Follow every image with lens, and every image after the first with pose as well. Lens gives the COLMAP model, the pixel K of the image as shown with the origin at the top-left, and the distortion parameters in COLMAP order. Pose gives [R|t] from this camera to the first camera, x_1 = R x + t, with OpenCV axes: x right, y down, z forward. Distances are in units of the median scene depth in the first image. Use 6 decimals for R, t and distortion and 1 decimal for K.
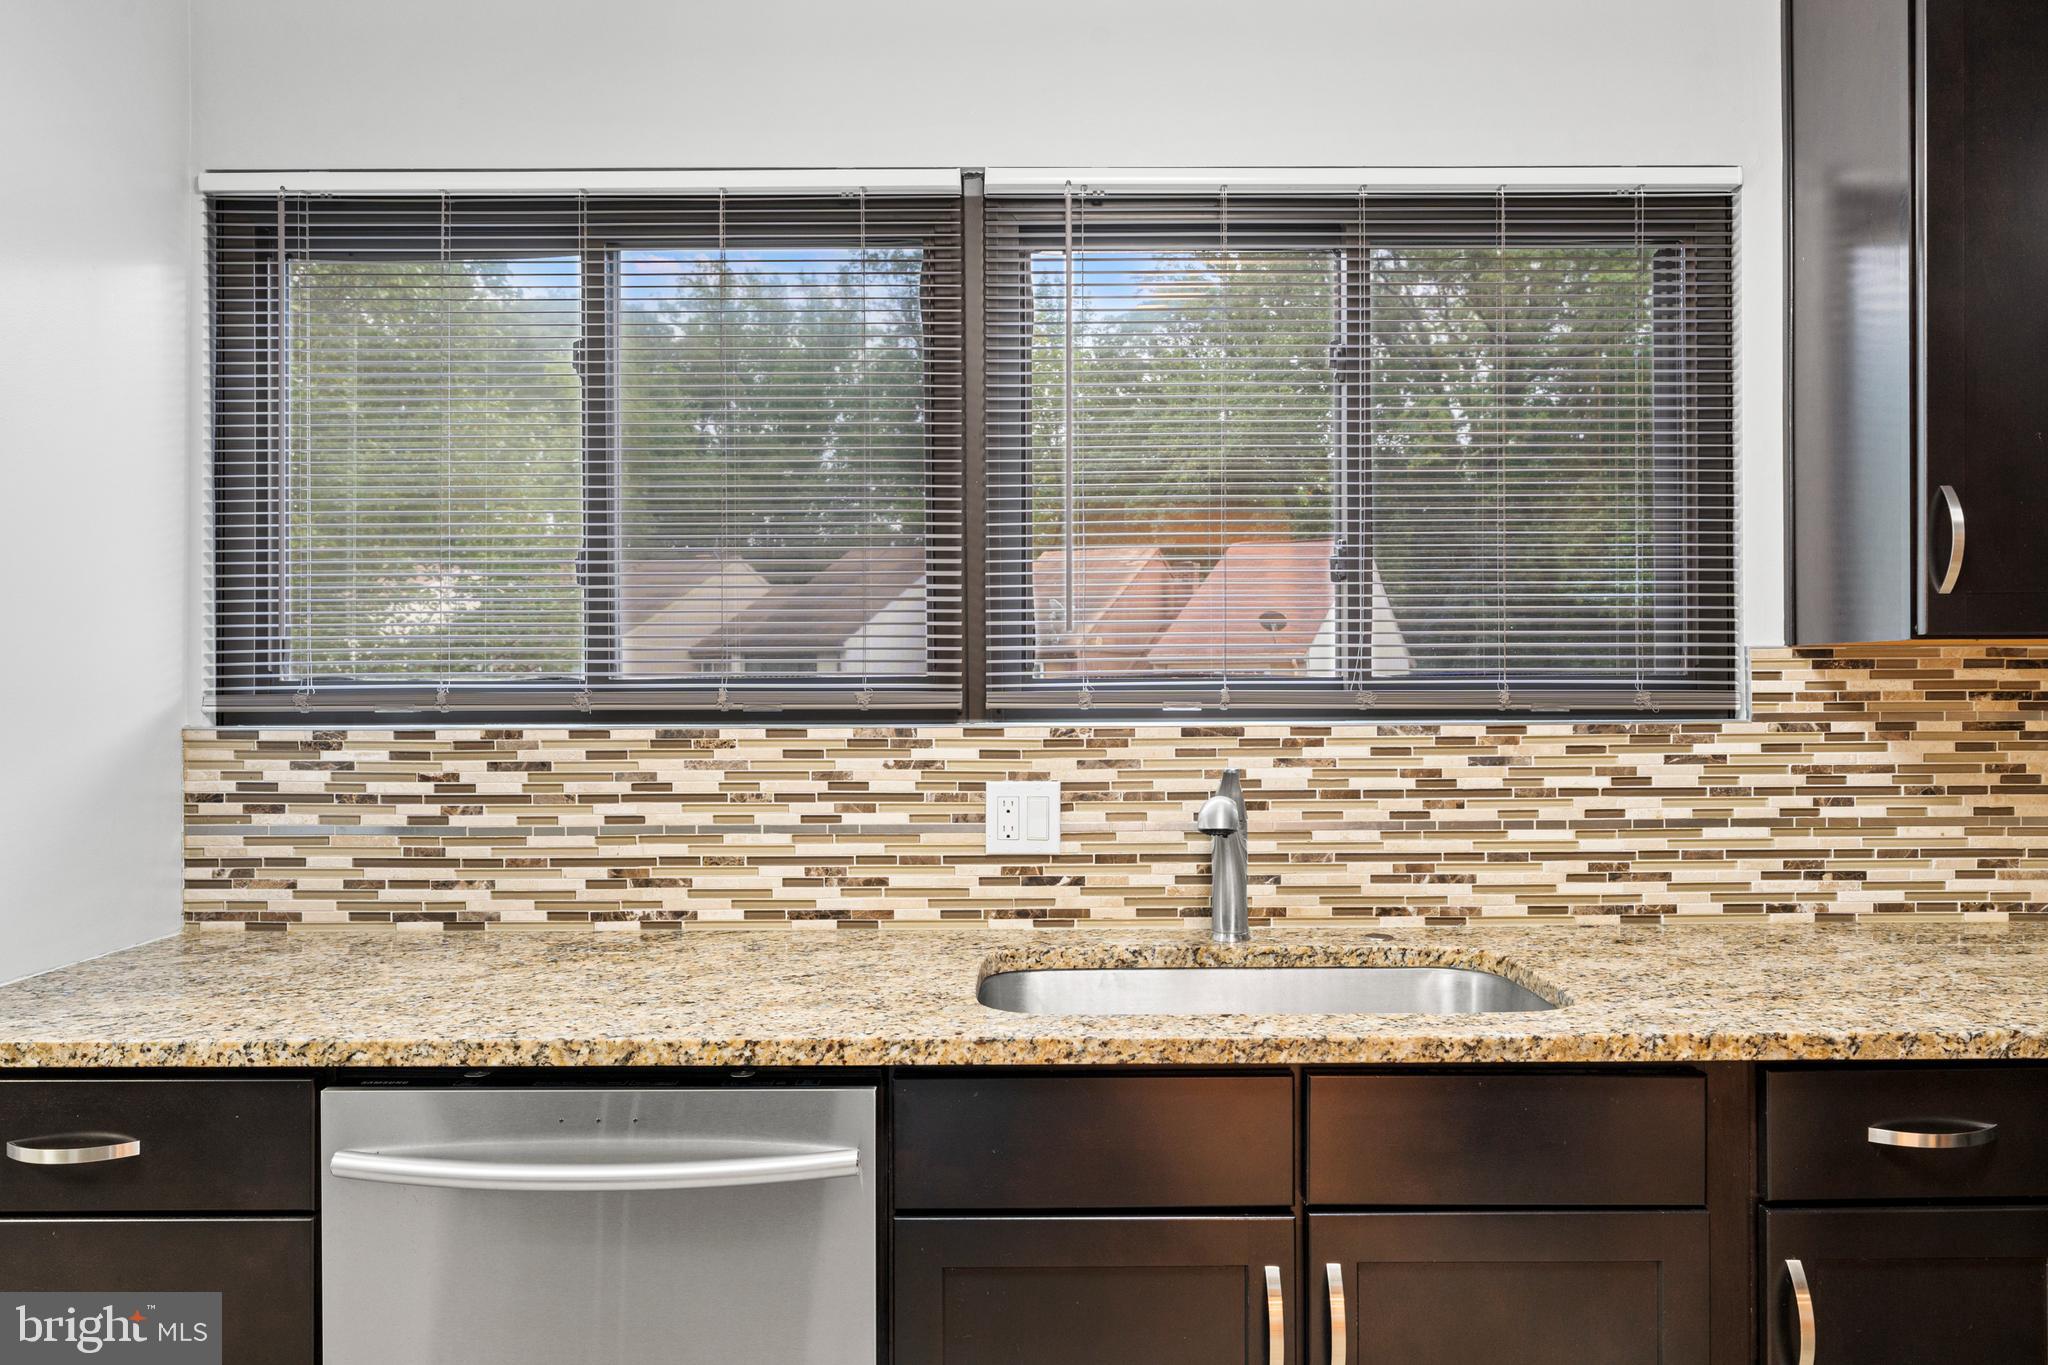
lens RADIAL K [[1402.3, 0, 1023.8], [0, 1402.3, 686.0], [0, 0, 1]] dist [-0.010250, 0.001503]
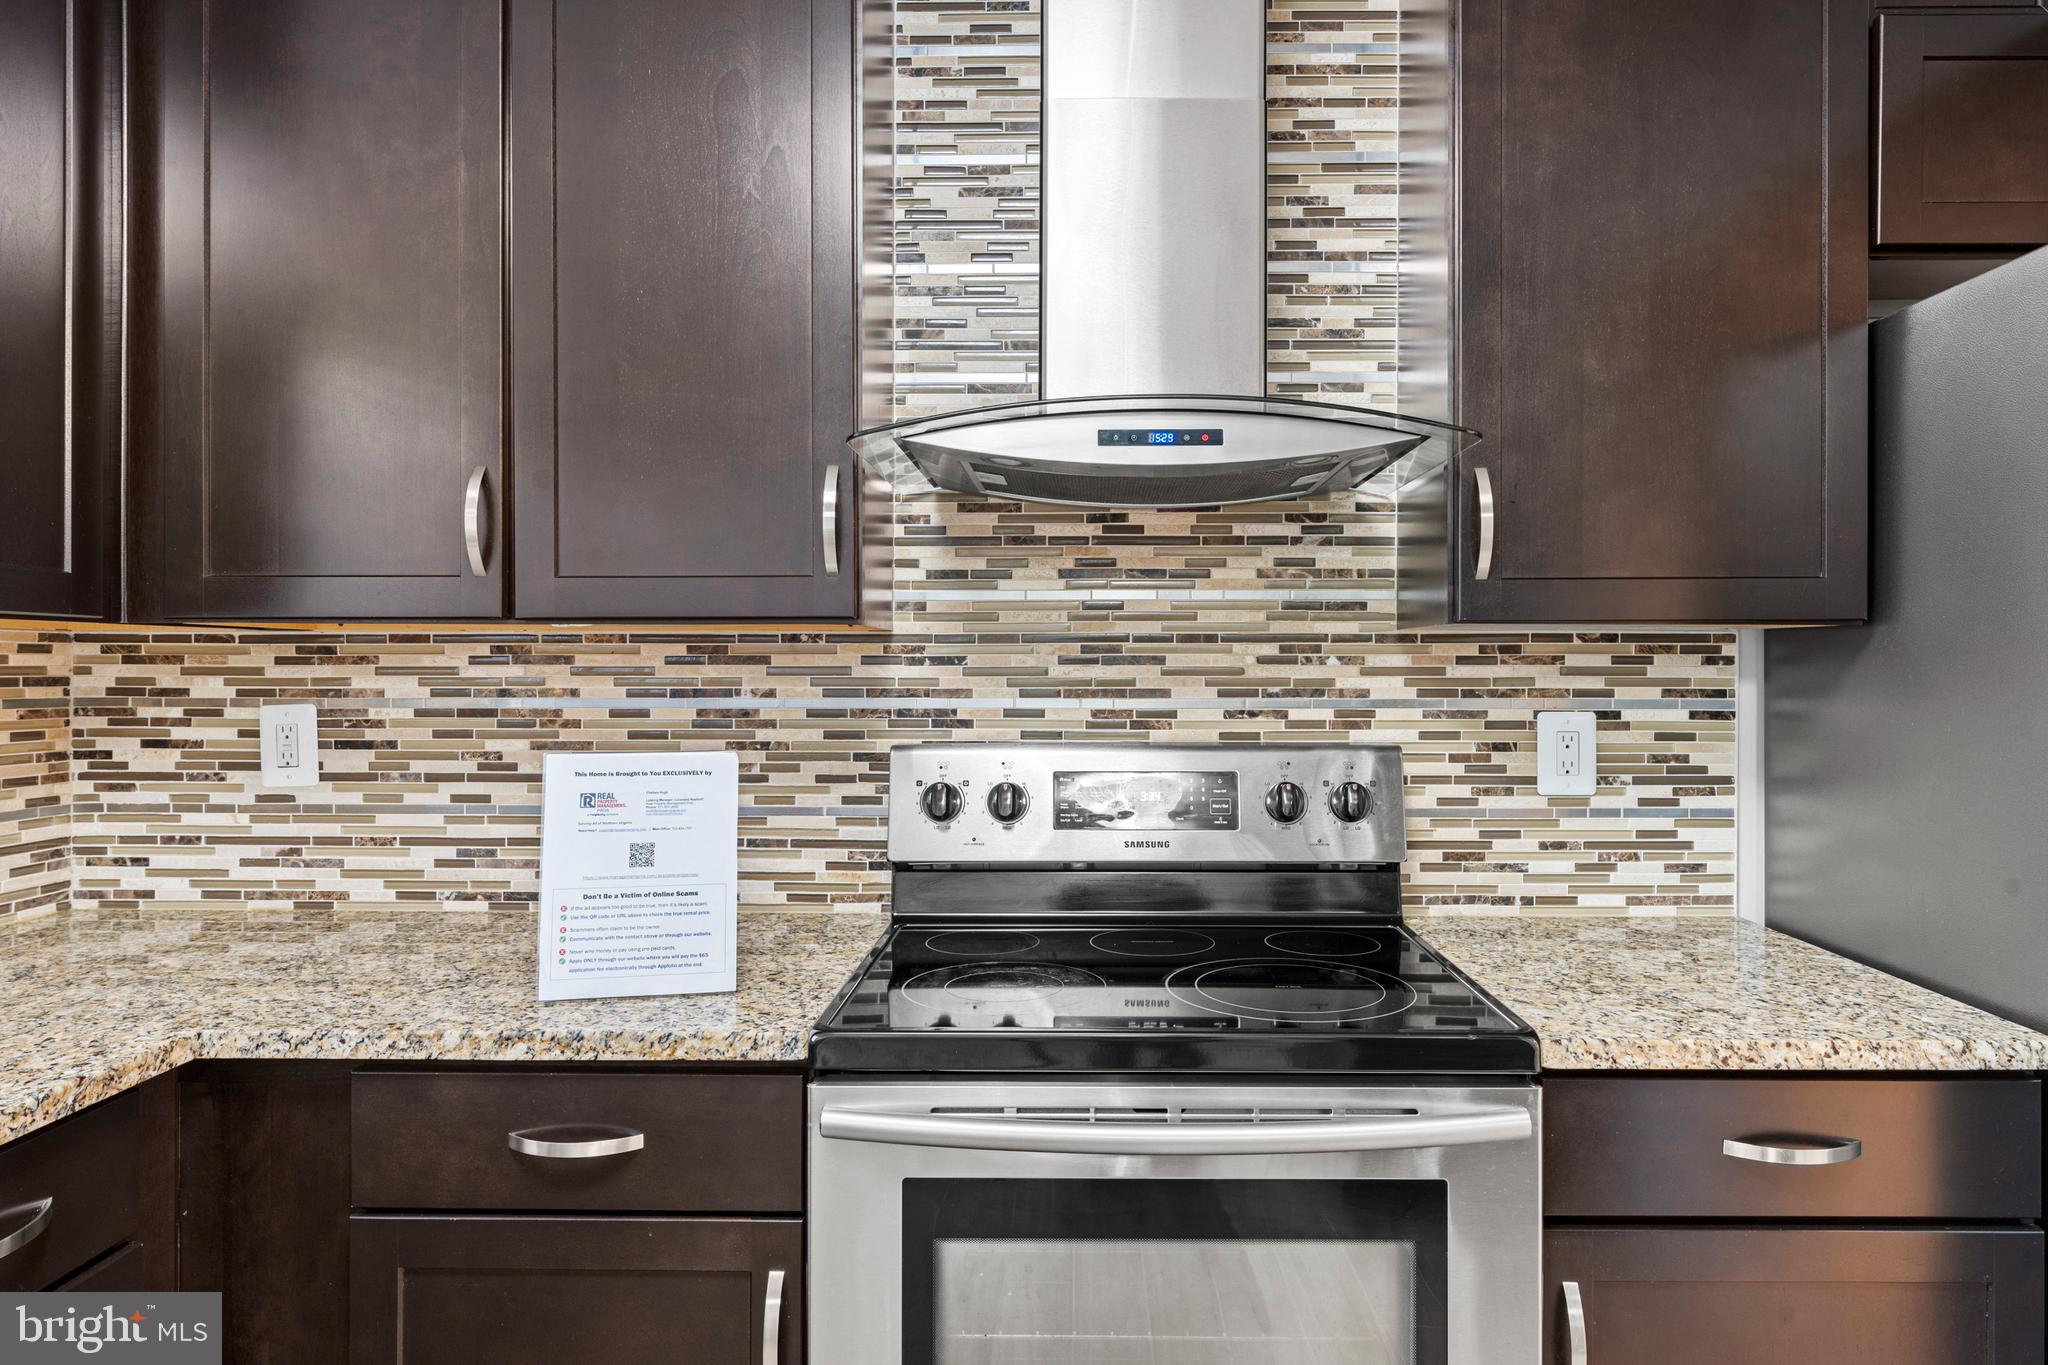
lens RADIAL K [[1449.4, 0, 1023.8], [0, 1449.4, 679.3], [0, 0, 1]] dist [0.006896, 0.005478]
pose [[0.998497, 0.004590, -0.054606, 0.859565], [-0.004063, 0.999944, 0.009756, -0.005335], [0.054648, -0.009520, 0.998460, -0.002906]]
